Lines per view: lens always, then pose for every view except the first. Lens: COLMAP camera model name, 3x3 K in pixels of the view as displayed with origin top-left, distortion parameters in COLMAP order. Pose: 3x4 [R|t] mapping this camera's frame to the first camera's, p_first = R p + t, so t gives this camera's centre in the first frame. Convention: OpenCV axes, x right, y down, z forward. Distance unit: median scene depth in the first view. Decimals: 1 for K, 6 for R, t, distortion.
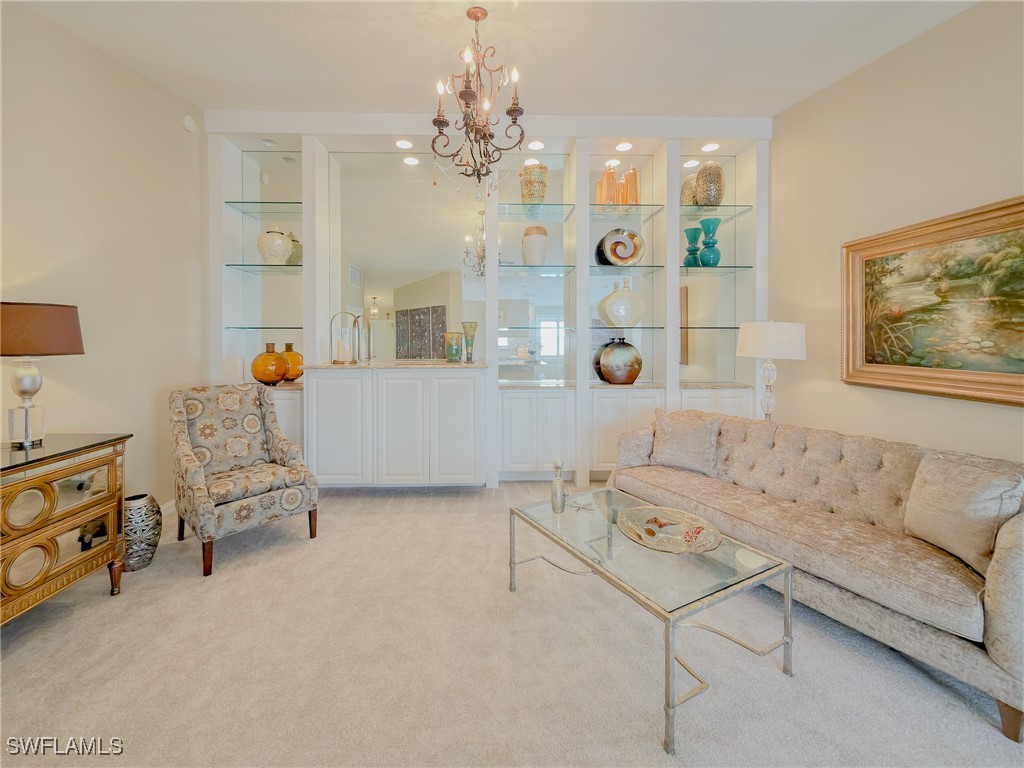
lens RADIAL K [[423.2, 0, 505.2], [0, 423.2, 350.3], [0, 0, 1]] dist [-0.015213, 0.000134]
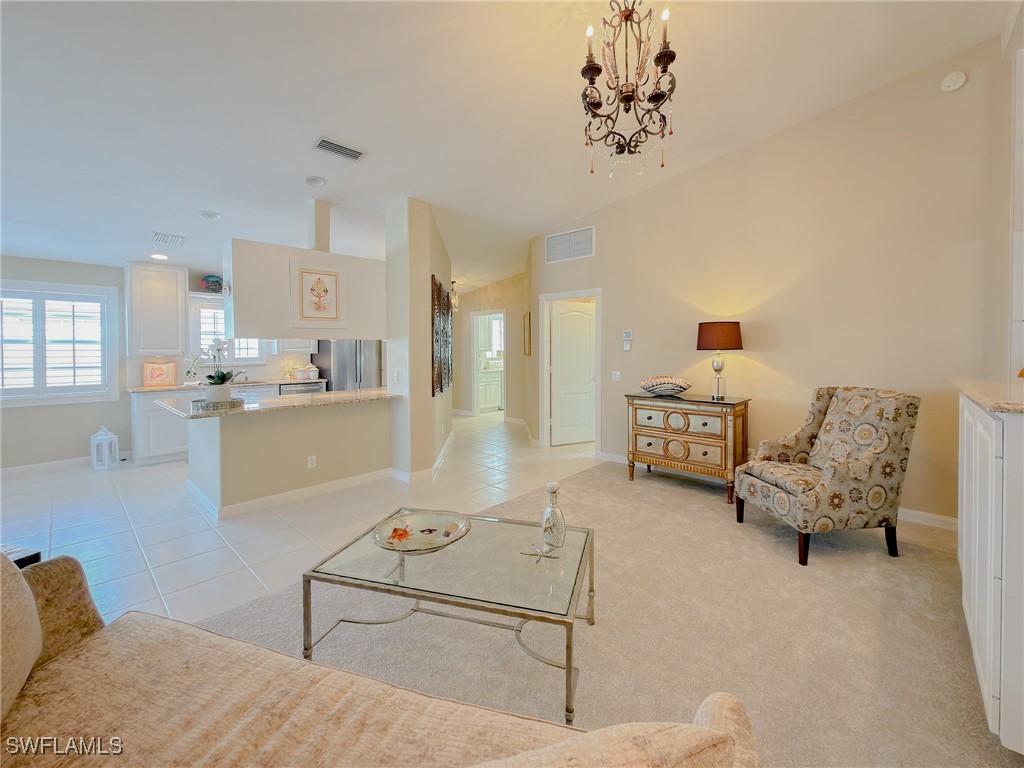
lens RADIAL K [[423.2, 0, 505.2], [0, 423.2, 350.3], [0, 0, 1]] dist [-0.015213, 0.000134]
pose [[-0.712831, 0.007549, -0.701295, 0.586932], [-0.012386, 0.999651, 0.023351, -0.013221], [0.701226, 0.025331, -0.712489, 1.164209]]
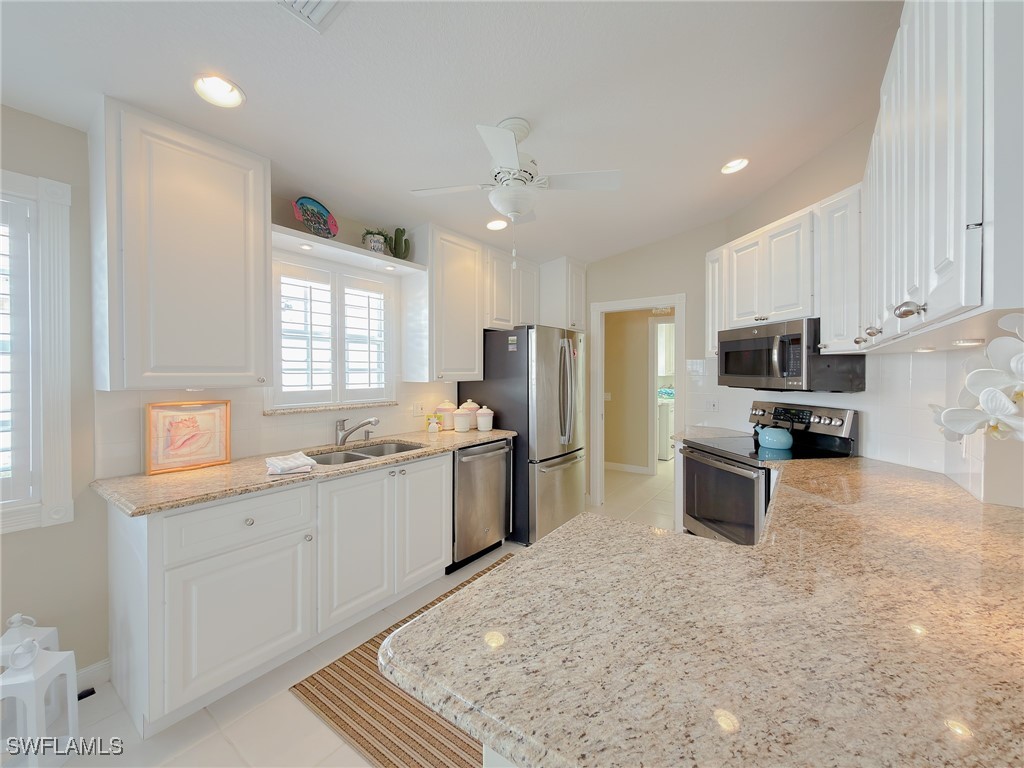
lens RADIAL K [[418.4, 0, 515.4], [0, 418.4, 375.8], [0, 0, 1]] dist [-0.003161, -0.000284]
pose [[-0.616741, 0.007370, -0.787132, 0.590873], [-0.020898, 0.999450, 0.025732, 0.022811], [0.786889, 0.032319, -0.616248, -0.364423]]
